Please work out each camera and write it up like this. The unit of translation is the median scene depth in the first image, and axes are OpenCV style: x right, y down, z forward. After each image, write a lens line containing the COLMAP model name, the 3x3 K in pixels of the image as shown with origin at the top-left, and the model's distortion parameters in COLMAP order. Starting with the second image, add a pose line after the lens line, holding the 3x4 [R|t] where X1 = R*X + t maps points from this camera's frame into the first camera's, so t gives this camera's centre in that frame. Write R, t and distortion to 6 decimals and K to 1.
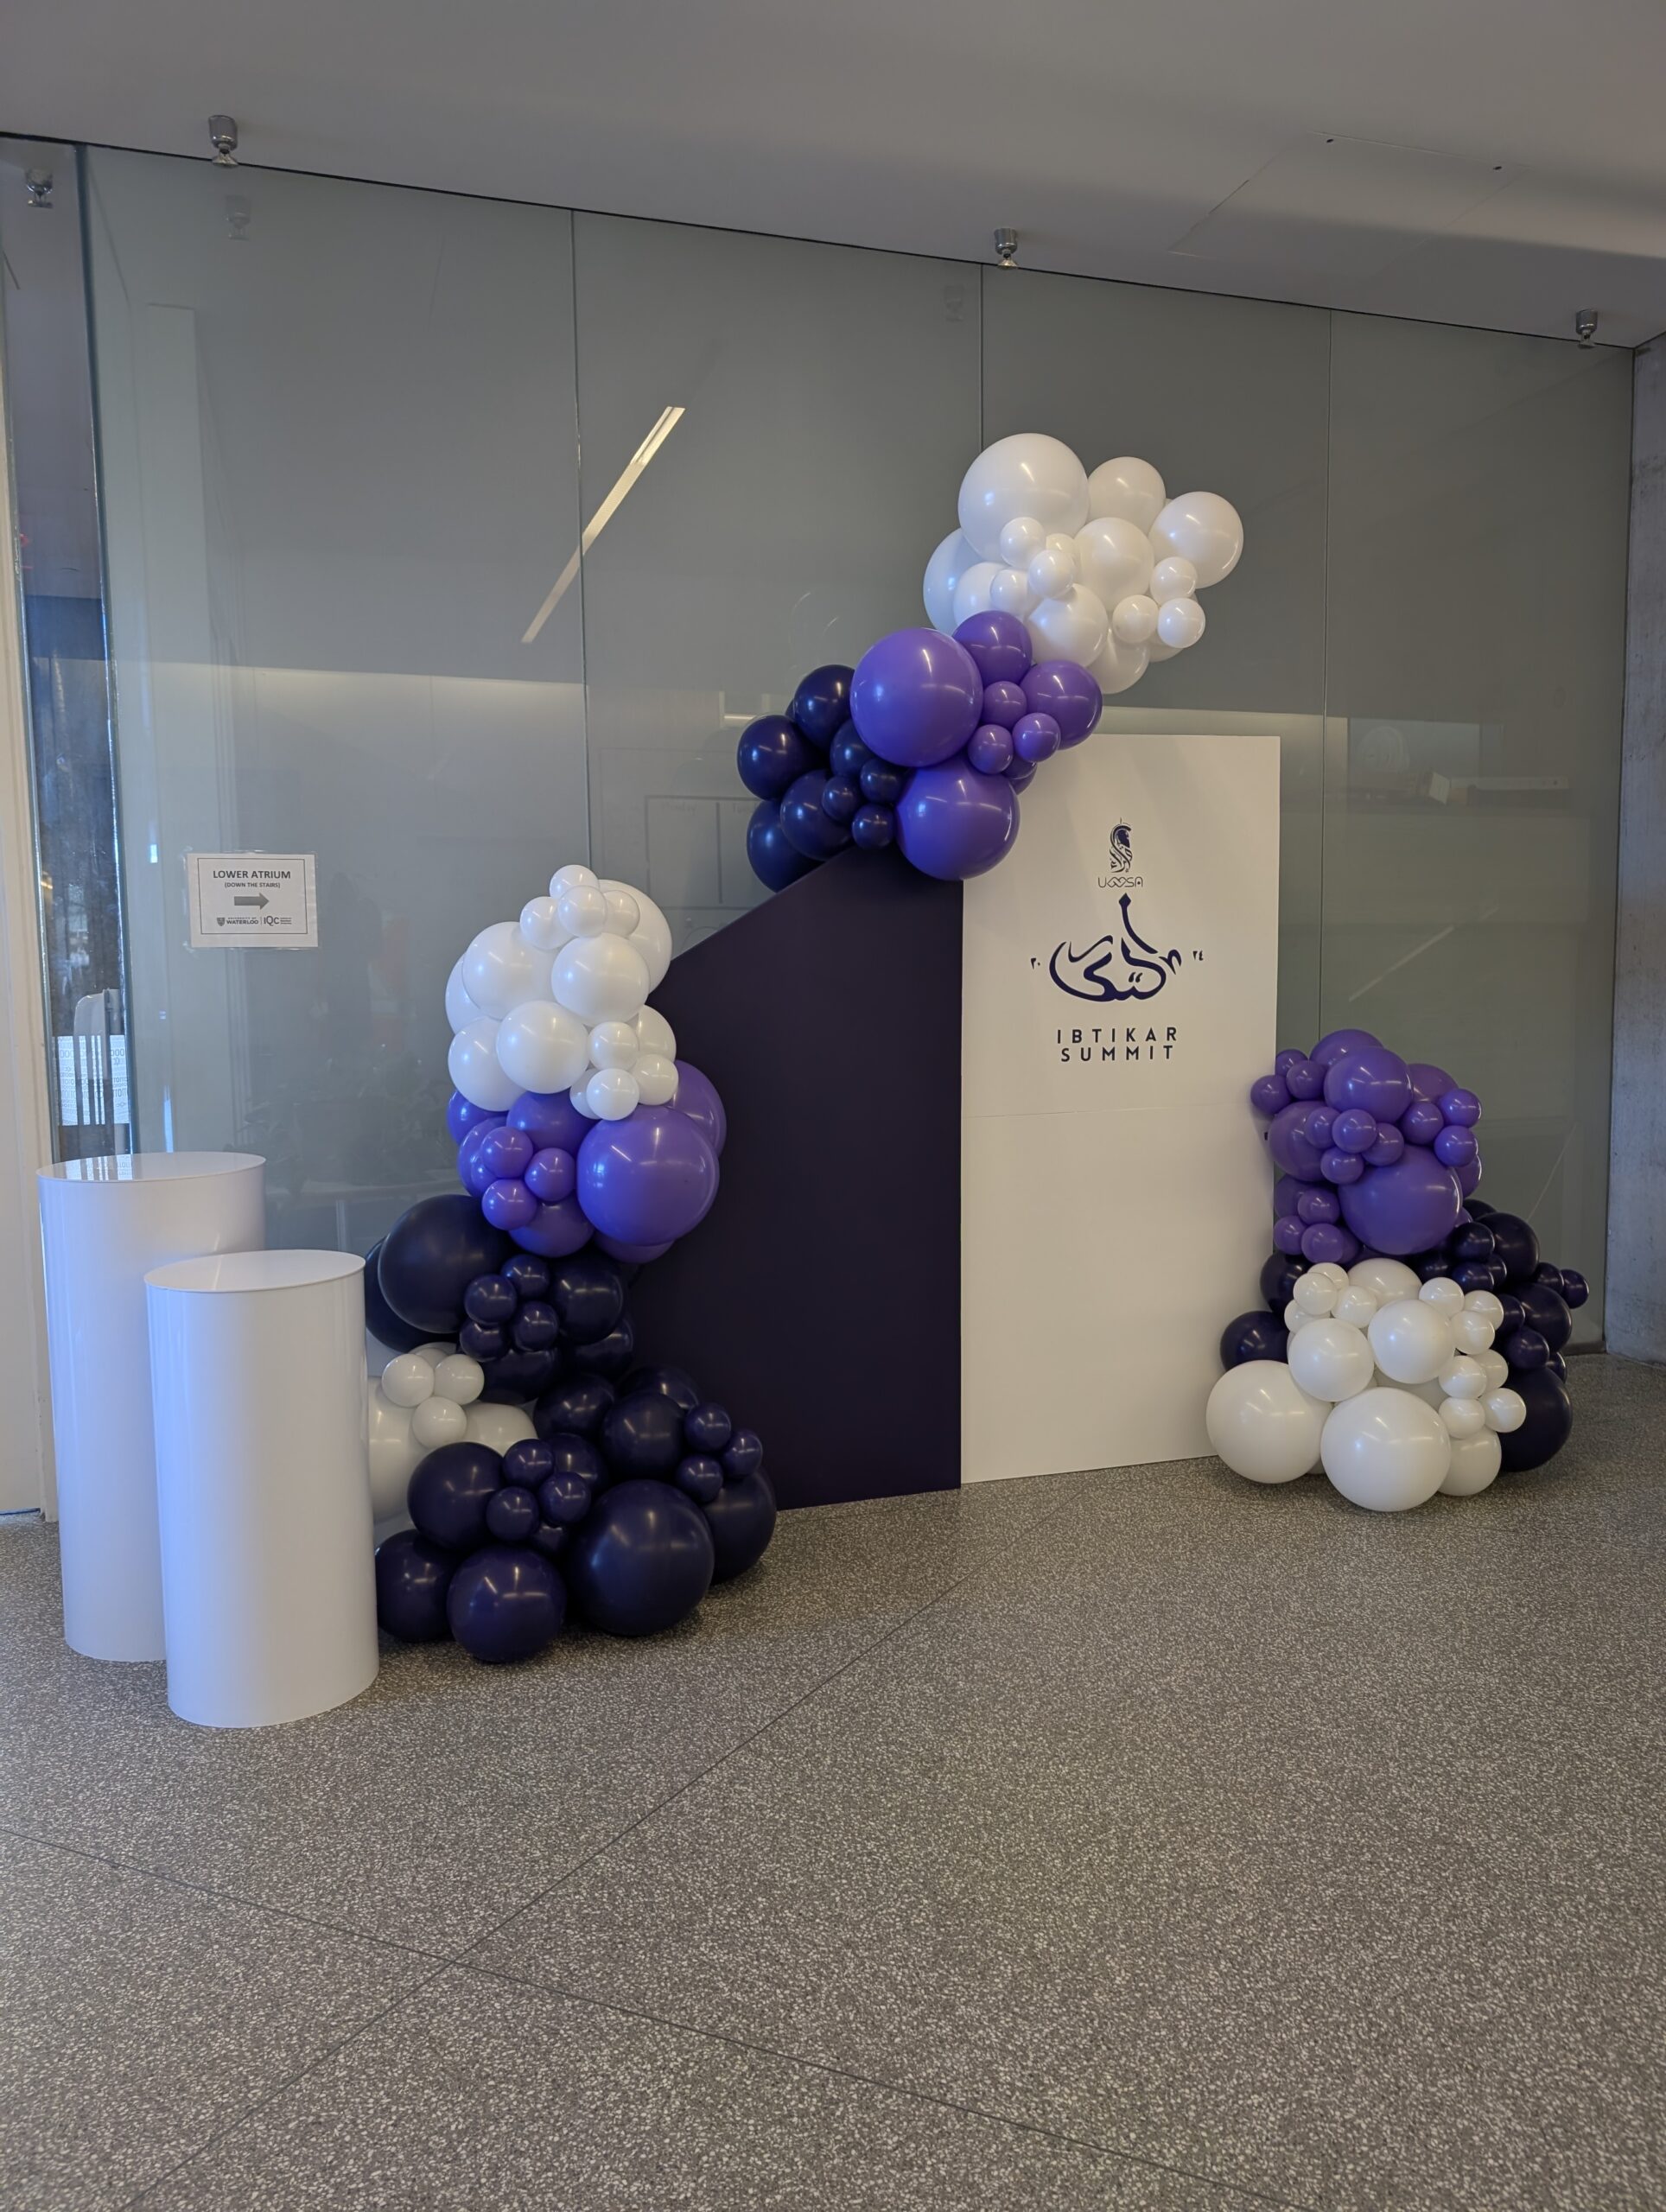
lens RADIAL K [[1587.6, 0, 833.0], [0, 1587.6, 1106.0], [0, 0, 1]] dist [0.006127, 0.009243]
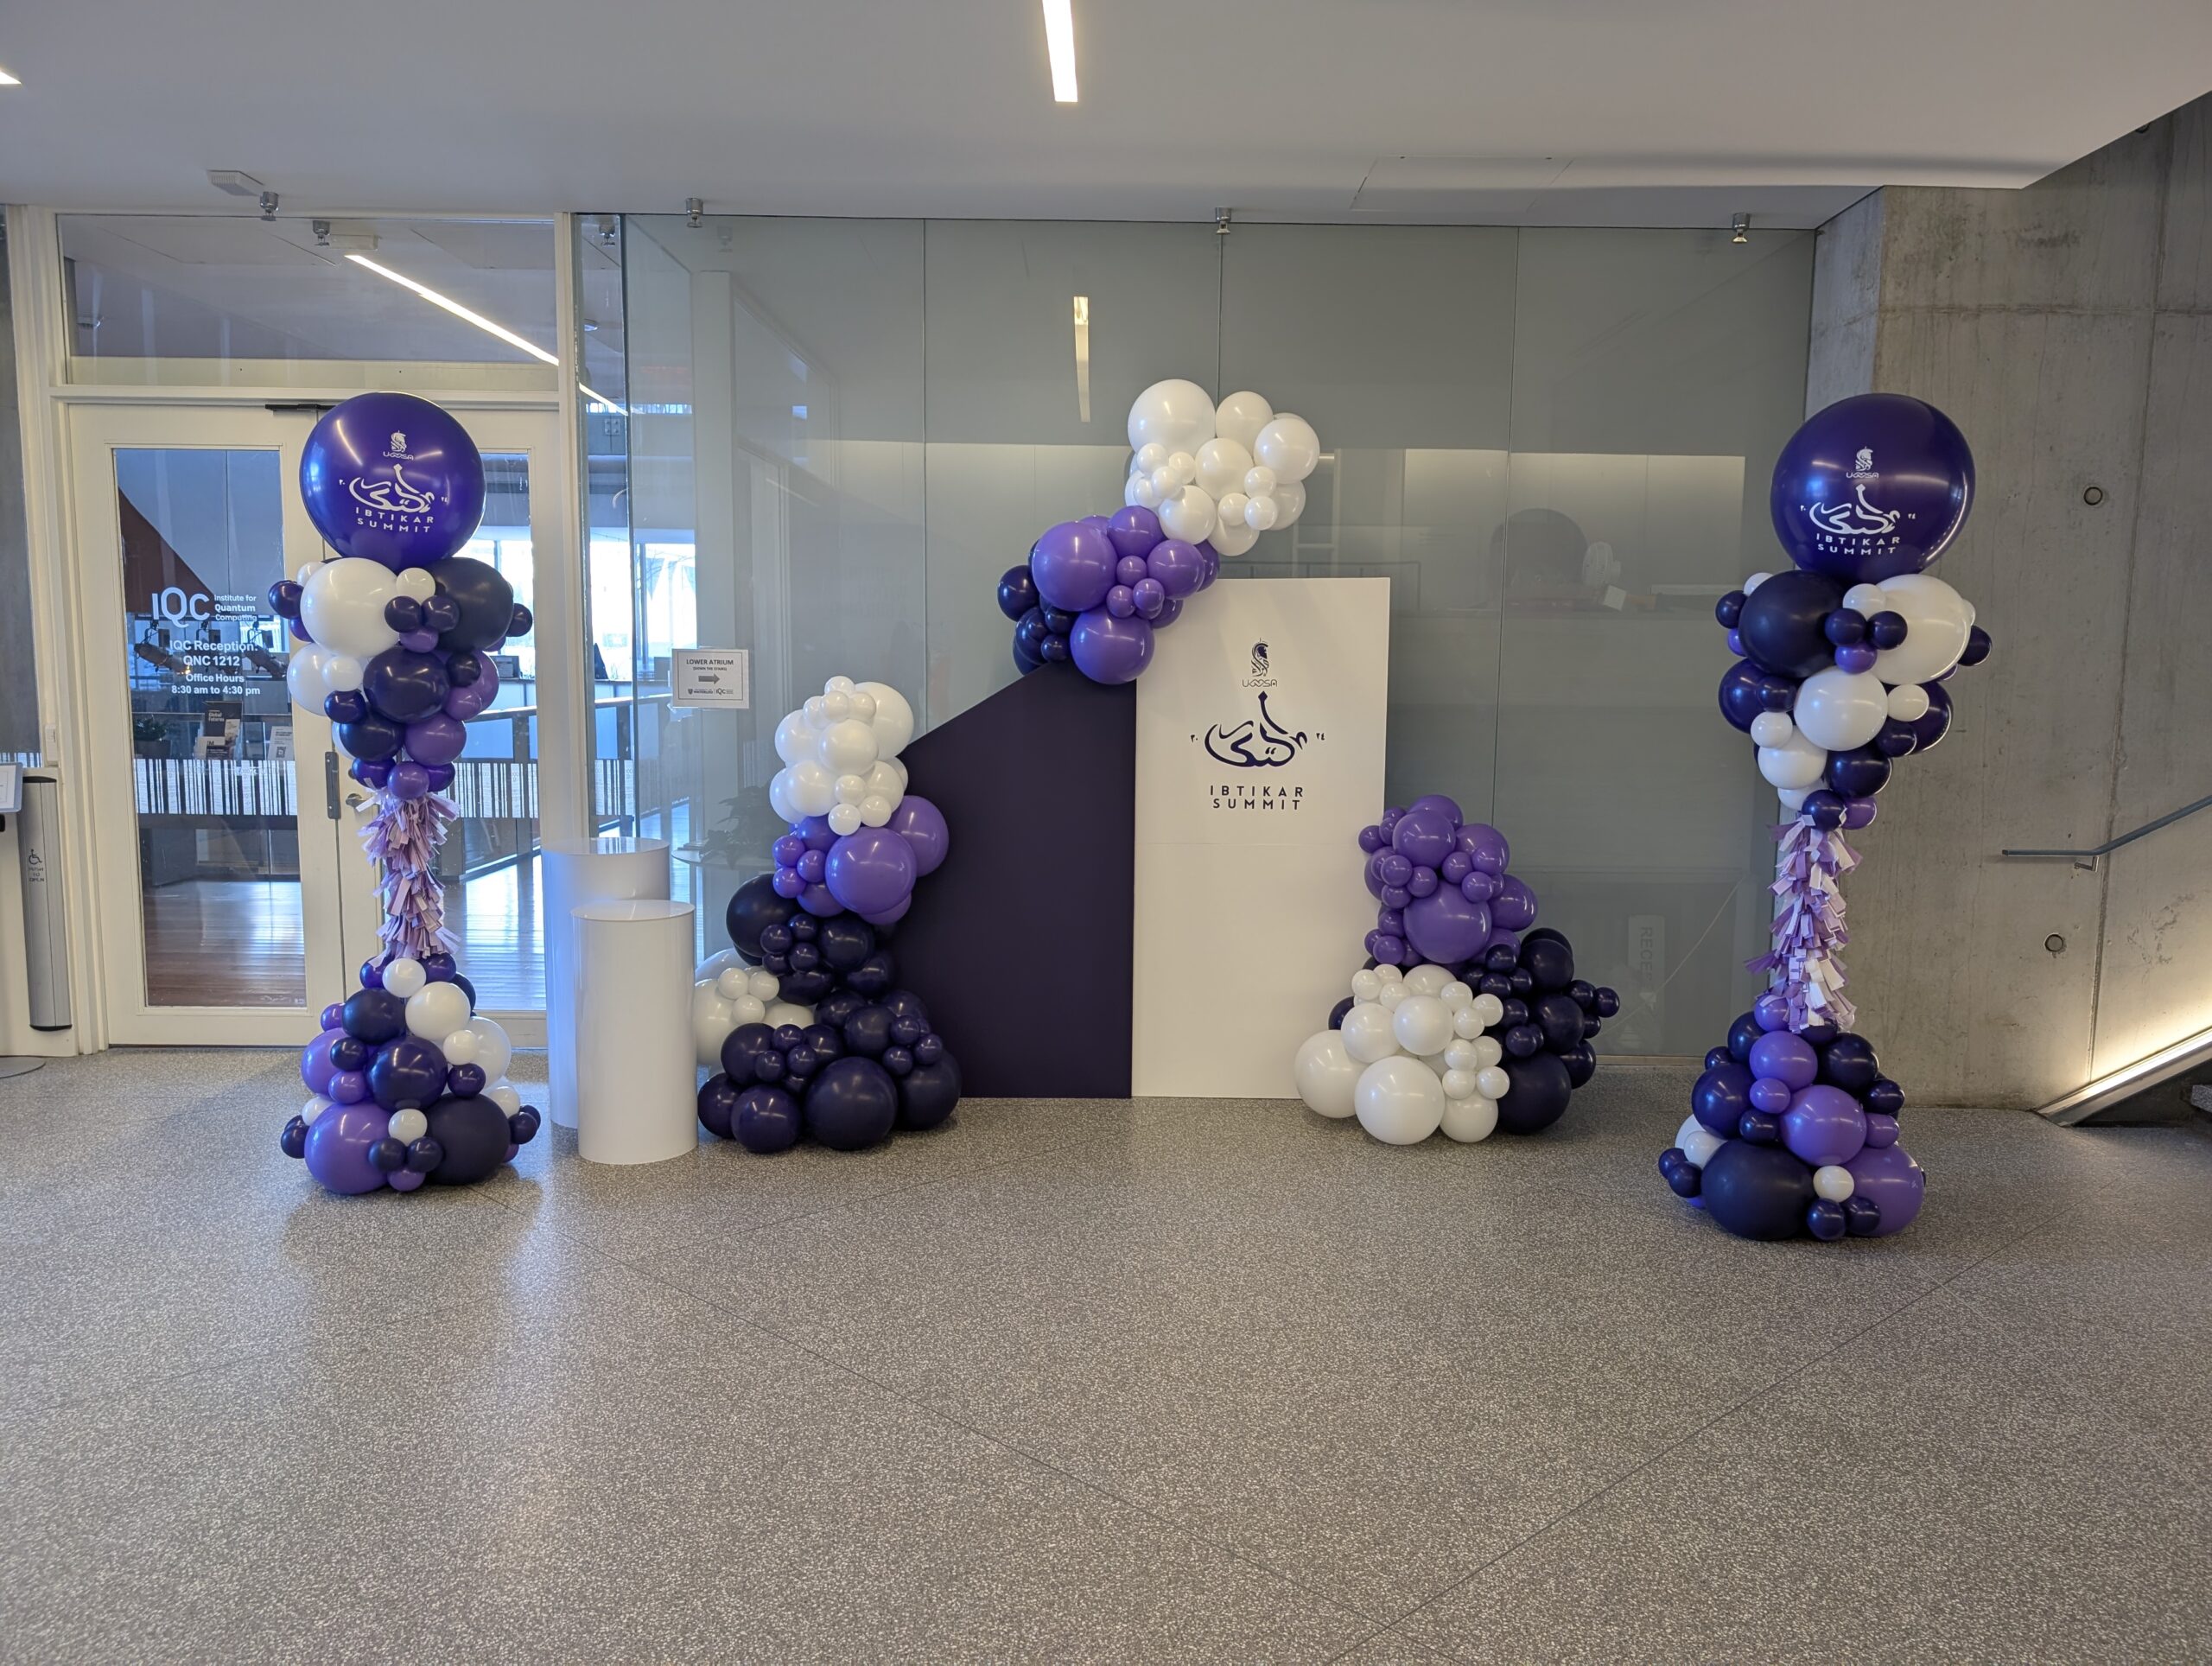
lens RADIAL K [[1546.1, 0, 1107.3], [0, 1546.1, 822.5], [0, 0, 1]] dist [0.030376, 0.000081]
pose [[0.954405, 0.058339, -0.292758, 0.496753], [-0.051162, 0.998174, 0.032119, -0.059096], [0.294097, -0.015677, 0.955647, -0.378039]]
